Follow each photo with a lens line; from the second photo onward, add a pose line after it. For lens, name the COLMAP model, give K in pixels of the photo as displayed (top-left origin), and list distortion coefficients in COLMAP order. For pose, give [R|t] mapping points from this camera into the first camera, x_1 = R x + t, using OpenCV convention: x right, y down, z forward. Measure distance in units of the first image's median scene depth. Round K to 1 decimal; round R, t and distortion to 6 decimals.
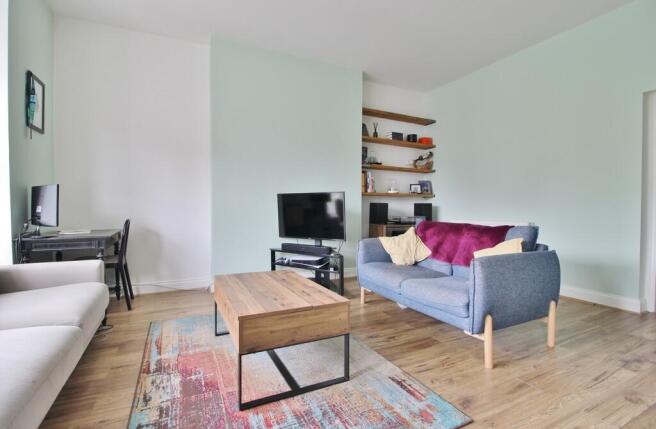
lens RADIAL K [[307.1, 0, 328.0], [0, 307.1, 214.5], [0, 0, 1]] dist [0.001336, 0.000331]
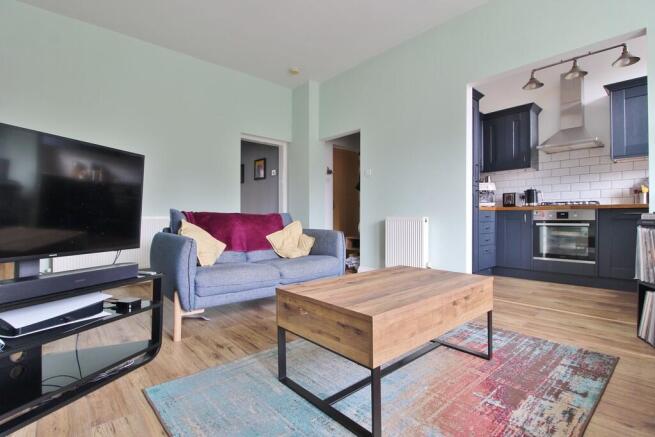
lens RADIAL K [[316.0, 0, 327.5], [0, 316.0, 218.5], [0, 0, 1]] dist [-0.000699, -0.000709]
pose [[-0.259628, -0.008395, 0.965672, -1.079378], [0.022374, 0.999642, 0.014705, 0.066005], [-0.965450, 0.025423, -0.259347, 1.606228]]
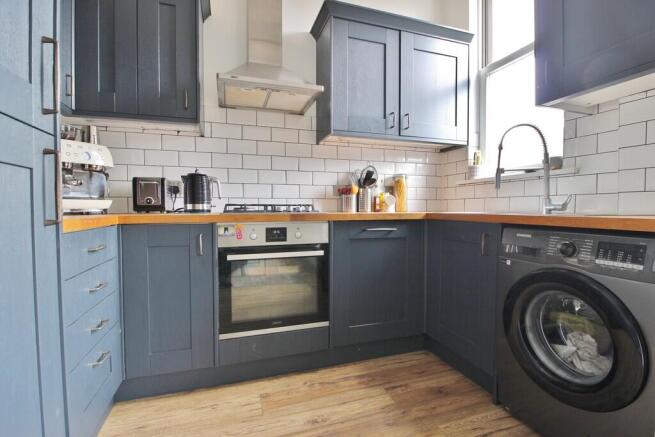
lens RADIAL K [[305.7, 0, 327.5], [0, 305.7, 218.5], [0, 0, 1]] dist [-0.015070, -0.001018]
pose [[-0.989311, -0.011738, 0.145349, 0.271459], [-0.003341, 0.998318, 0.057881, 0.004878], [-0.145784, 0.056777, -0.987686, 0.436970]]
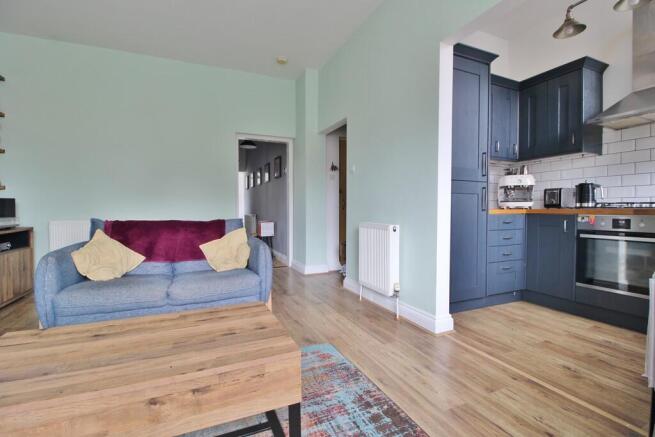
lens RADIAL K [[305.7, 0, 327.5], [0, 305.7, 218.5], [0, 0, 1]] dist [-0.015070, -0.001018]
pose [[0.048152, -0.038111, 0.998113, -0.819380], [0.026918, 0.998958, 0.036845, 0.003911], [-0.998477, 0.025093, 0.049128, 0.748957]]
